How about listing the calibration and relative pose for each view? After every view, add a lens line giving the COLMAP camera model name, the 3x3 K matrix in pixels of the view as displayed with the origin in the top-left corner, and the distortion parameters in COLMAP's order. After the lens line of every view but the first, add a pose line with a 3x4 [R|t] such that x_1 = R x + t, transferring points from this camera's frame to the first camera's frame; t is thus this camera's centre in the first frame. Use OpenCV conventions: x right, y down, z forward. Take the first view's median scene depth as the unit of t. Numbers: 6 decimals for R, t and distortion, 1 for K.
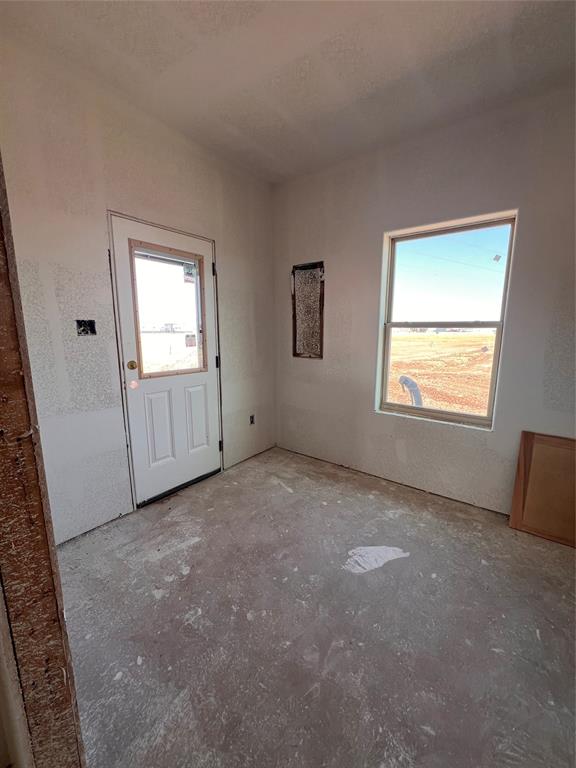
lens RADIAL K [[309.3, 0, 290.4], [0, 309.3, 383.5], [0, 0, 1]] dist [0.000094, 0.000882]
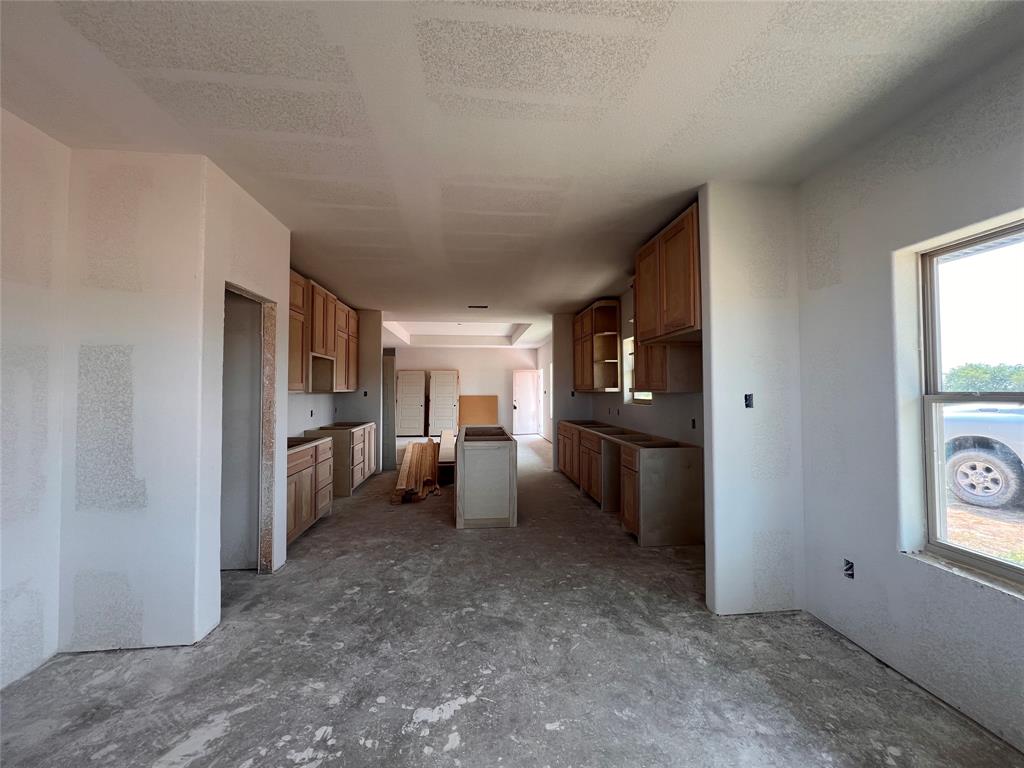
lens RADIAL K [[412.4, 0, 510.2], [0, 412.4, 380.8], [0, 0, 1]] dist [0.000094, 0.000882]
pose [[0.672361, -0.028014, -0.739694, 0.445450], [-0.114569, 0.983303, -0.141380, -0.034321], [0.731304, 0.179804, 0.657925, -0.060843]]
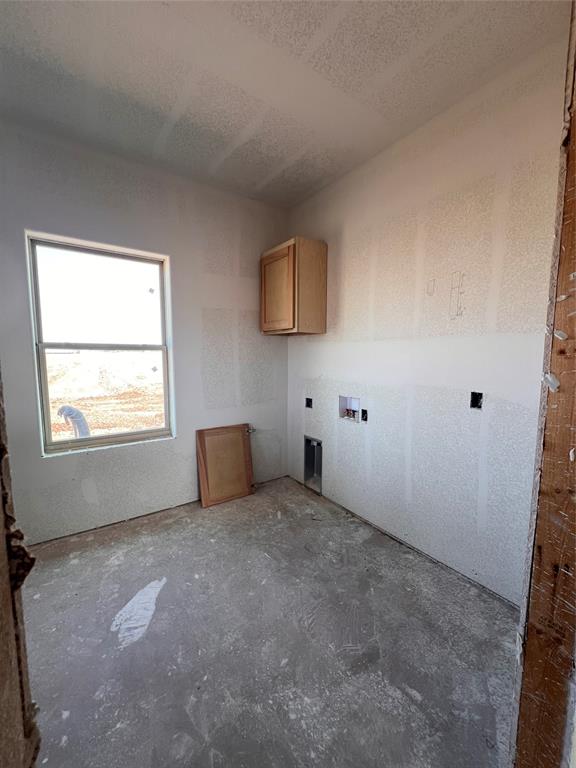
lens RADIAL K [[309.2, 0, 288.5], [0, 309.2, 383.1], [0, 0, 1]] dist [-0.000579, 0.000838]
pose [[0.306967, -0.094725, 0.946994, -0.311006], [0.156540, 0.986508, 0.047935, -0.040392], [-0.938758, 0.133528, 0.317654, 0.199332]]
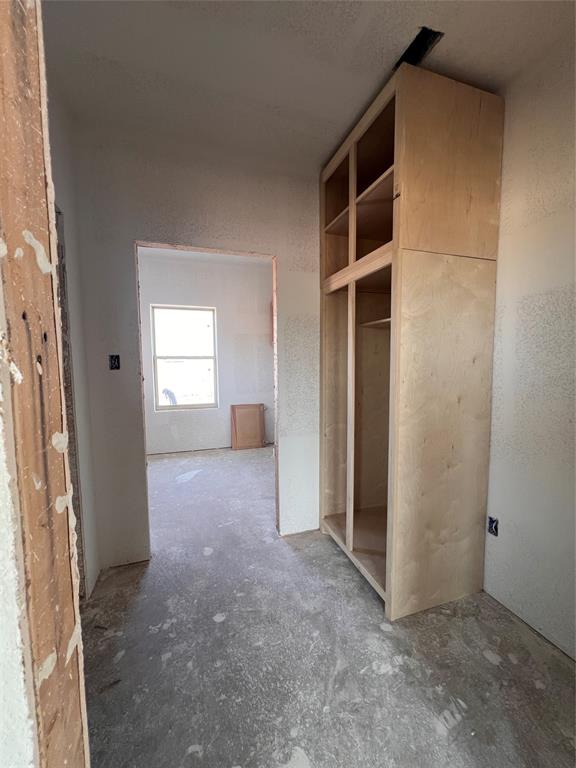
lens RADIAL K [[309.3, 0, 290.1], [0, 309.3, 385.0], [0, 0, 1]] dist [0.000094, 0.000882]
pose [[0.563996, -0.074582, 0.822402, -0.778079], [0.146639, 0.989130, -0.010862, 0.091158], [-0.812653, 0.126722, 0.568803, -0.590382]]
